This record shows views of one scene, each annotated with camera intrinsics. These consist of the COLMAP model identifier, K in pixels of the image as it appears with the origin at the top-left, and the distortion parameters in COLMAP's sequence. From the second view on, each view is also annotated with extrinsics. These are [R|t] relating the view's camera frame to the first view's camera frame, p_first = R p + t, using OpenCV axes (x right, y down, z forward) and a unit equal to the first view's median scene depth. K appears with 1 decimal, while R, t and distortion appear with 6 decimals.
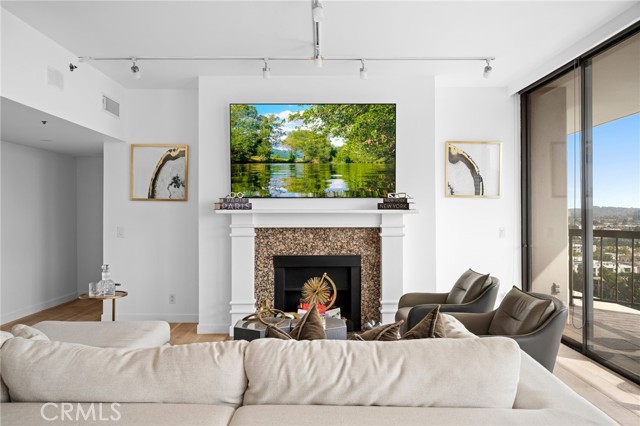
lens RADIAL K [[474.9, 0, 313.0], [0, 474.9, 208.2], [0, 0, 1]] dist [-0.002769, -0.004611]
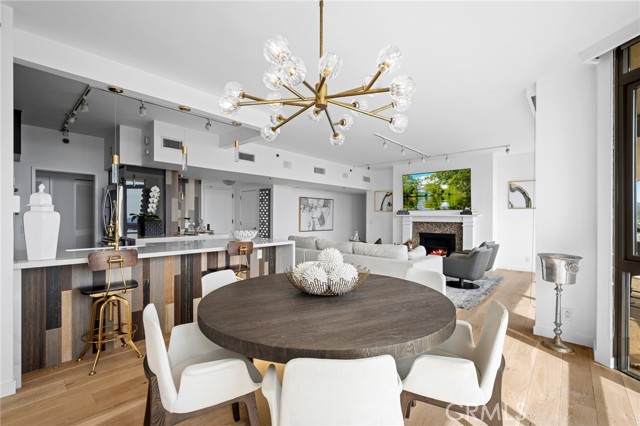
lens RADIAL K [[273.6, 0, 324.1], [0, 273.6, 218.1], [0, 0, 1]] dist [-0.002924, -0.000916]
pose [[0.751453, 0.010056, -0.659710, 0.509649], [-0.000108, 0.999886, 0.015119, -0.000553], [0.659786, -0.011290, 0.751368, -0.454800]]
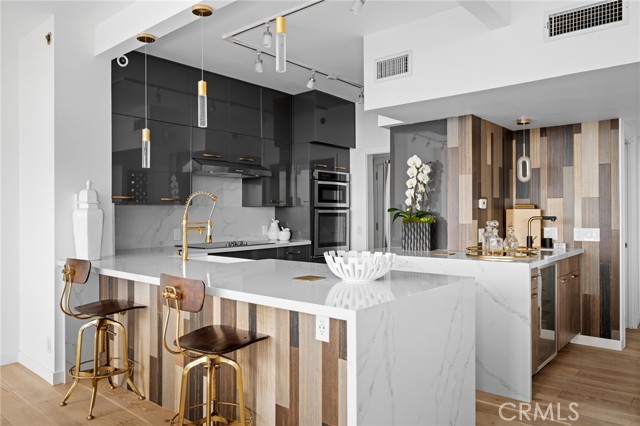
lens RADIAL K [[459.6, 0, 319.6], [0, 459.6, 213.4], [0, 0, 1]] dist [0.008694, -0.013369]
pose [[-0.649252, 0.004627, -0.760559, 0.192693], [0.012741, 0.999907, -0.004793, 0.009065], [0.760467, -0.012802, -0.649251, 0.270186]]
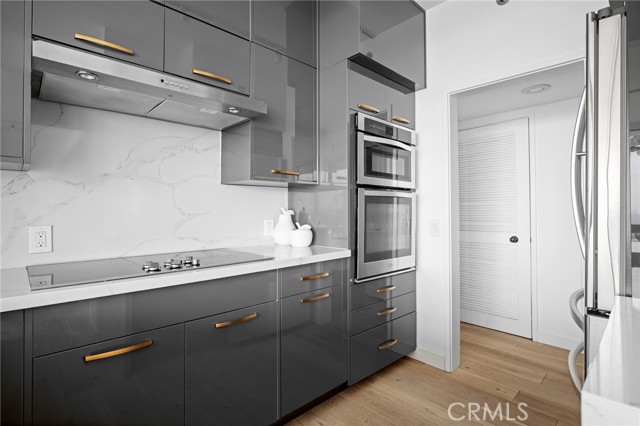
lens RADIAL K [[310.5, 0, 315.0], [0, 310.5, 208.0], [0, 0, 1]] dist [0.004651, -0.001625]
pose [[-0.730039, -0.004275, -0.683392, -0.335013], [0.009932, 0.999808, -0.016864, 0.023699], [0.683333, -0.019099, -0.729857, -0.208952]]
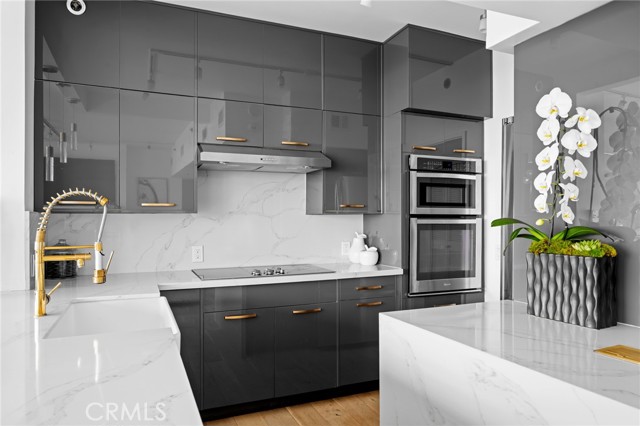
lens RADIAL K [[433.3, 0, 326.0], [0, 433.3, 218.1], [0, 0, 1]] dist [-0.008687, -0.016796]
pose [[-0.917968, 0.002308, -0.396647, -0.265856], [0.007107, 0.999918, -0.010628, -0.000613], [0.396590, -0.012575, -0.917910, 0.087585]]
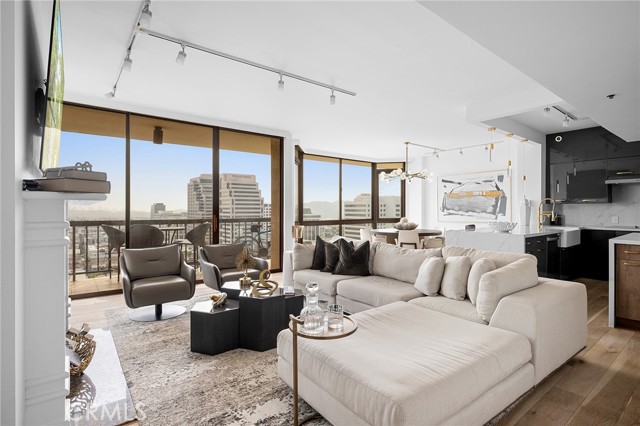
lens RADIAL K [[326.0, 0, 319.4], [0, 326.0, 207.4], [0, 0, 1]] dist [-0.008436, 0.002067]
pose [[-0.616310, 0.008567, 0.787457, -0.612023], [-0.003862, 0.999896, -0.013901, 0.020260], [-0.787494, -0.011609, -0.616213, 0.986148]]
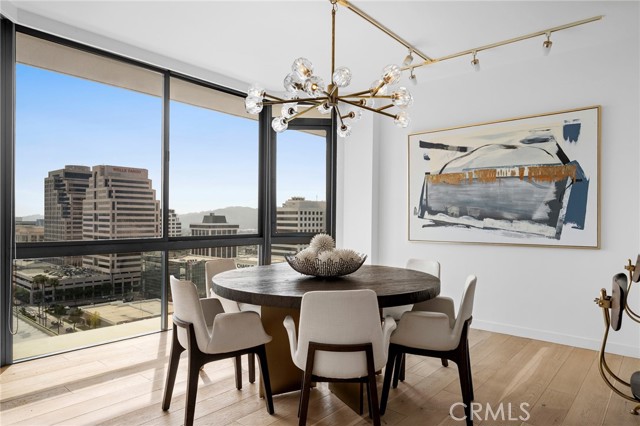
lens RADIAL K [[404.6, 0, 324.5], [0, 404.6, 220.4], [0, 0, 1]] dist [-0.003198, -0.000905]
pose [[-0.763732, -0.006692, 0.645499, -0.071773], [-0.010617, 0.999941, -0.002194, 0.026408], [-0.645446, -0.008529, -0.763758, 0.233180]]
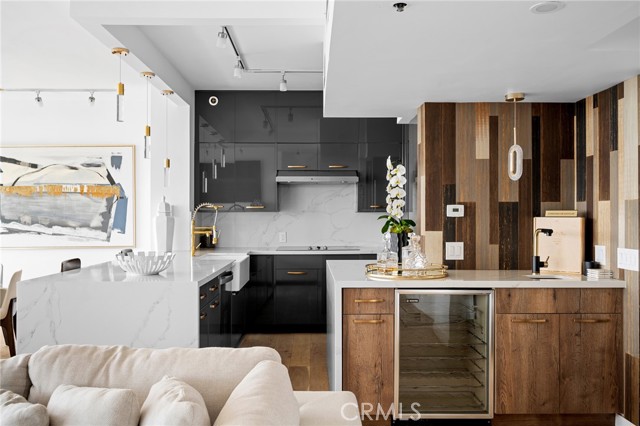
lens RADIAL K [[558.5, 0, 322.4], [0, 558.5, 214.7], [0, 0, 1]] dist [-0.002904, 0.012847]
pose [[-0.999975, 0.003100, -0.006308, -0.430983], [0.003158, 0.999953, -0.009185, 0.003795], [0.006279, -0.009205, -0.999938, 0.746538]]
